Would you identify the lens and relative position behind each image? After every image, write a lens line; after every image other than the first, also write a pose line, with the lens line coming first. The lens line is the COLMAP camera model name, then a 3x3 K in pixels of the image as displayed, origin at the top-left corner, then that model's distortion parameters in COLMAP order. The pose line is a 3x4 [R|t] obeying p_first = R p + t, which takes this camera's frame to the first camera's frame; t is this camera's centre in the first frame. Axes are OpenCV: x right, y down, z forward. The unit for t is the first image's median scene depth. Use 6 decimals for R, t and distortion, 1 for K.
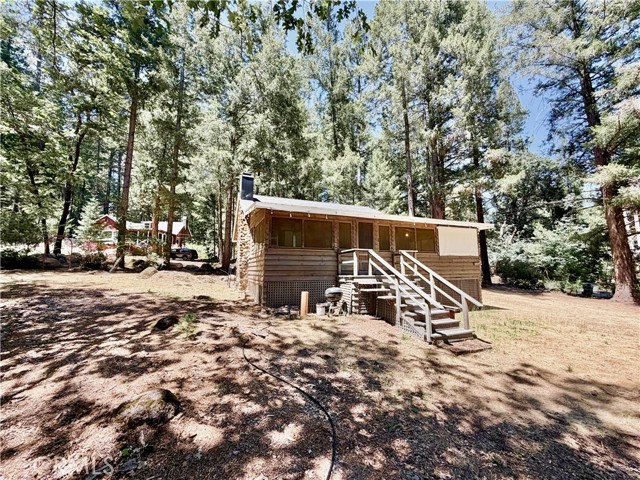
lens RADIAL K [[255.1, 0, 319.8], [0, 255.1, 238.4], [0, 0, 1]] dist [0.002219, 0.000023]
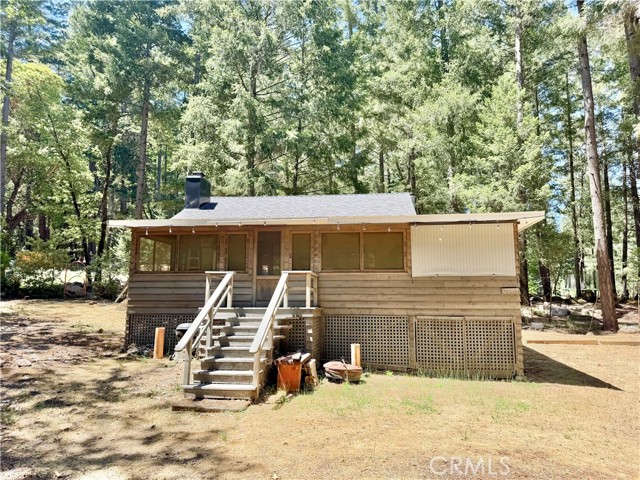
lens RADIAL K [[454.5, 0, 321.2], [0, 454.5, 238.8], [0, 0, 1]] dist [0.020777, -0.022487]
pose [[0.872397, -0.060254, -0.485069, 0.990190], [0.052738, 0.998183, -0.029142, 0.001456], [0.485944, -0.000158, 0.873990, 0.005228]]
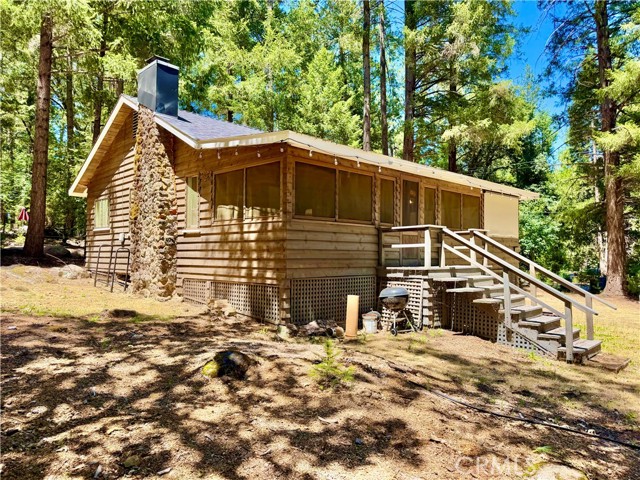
lens RADIAL K [[454.5, 0, 320.0], [0, 454.5, 238.7], [0, 0, 1]] dist [0.020777, -0.022487]
pose [[0.923497, 0.019399, 0.383114, -0.483330], [-0.053982, 0.995354, 0.079726, 0.001163], [-0.379788, -0.094308, 0.920254, 0.079297]]
